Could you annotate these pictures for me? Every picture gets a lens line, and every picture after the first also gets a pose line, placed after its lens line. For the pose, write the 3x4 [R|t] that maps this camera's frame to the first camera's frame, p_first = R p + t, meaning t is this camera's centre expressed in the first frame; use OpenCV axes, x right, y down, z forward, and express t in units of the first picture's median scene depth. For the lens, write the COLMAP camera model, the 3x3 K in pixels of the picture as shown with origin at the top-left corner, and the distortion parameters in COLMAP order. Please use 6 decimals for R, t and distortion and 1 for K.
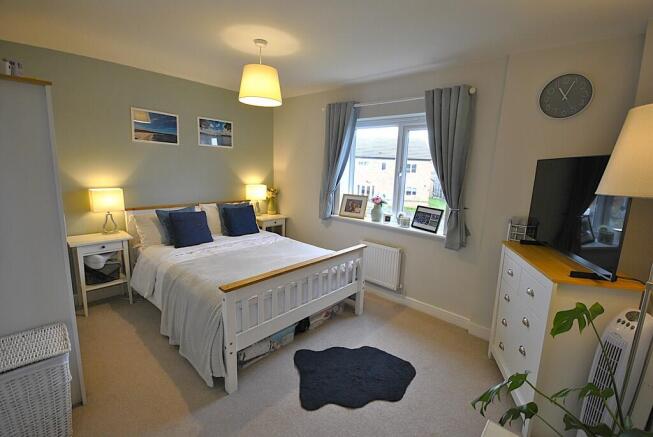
lens RADIAL K [[286.7, 0, 328.6], [0, 286.7, 220.1], [0, 0, 1]] dist [0.010084, -0.011756]
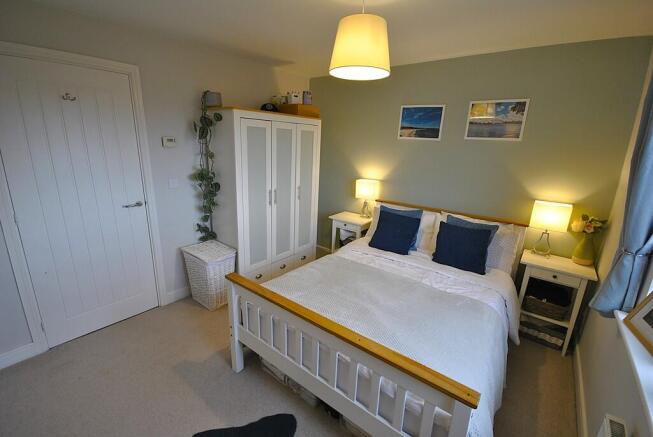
lens RADIAL K [[286.7, 0, 328.6], [0, 286.7, 220.1], [0, 0, 1]] dist [0.010084, -0.011756]
pose [[0.080538, 0.223919, -0.971275, 0.373124], [-0.223226, 0.953741, 0.201367, -0.143299], [0.971434, 0.200596, 0.126796, 0.669670]]
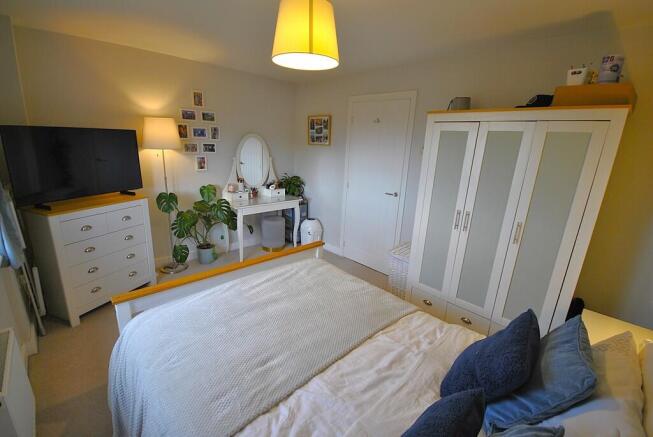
lens RADIAL K [[286.7, 0, 328.6], [0, 286.7, 220.1], [0, 0, 1]] dist [0.010084, -0.011756]
pose [[-0.993177, -0.102768, 0.055127, -0.263696], [-0.066804, 0.888813, 0.453374, -0.289523], [-0.095590, 0.446598, -0.889614, 1.261785]]
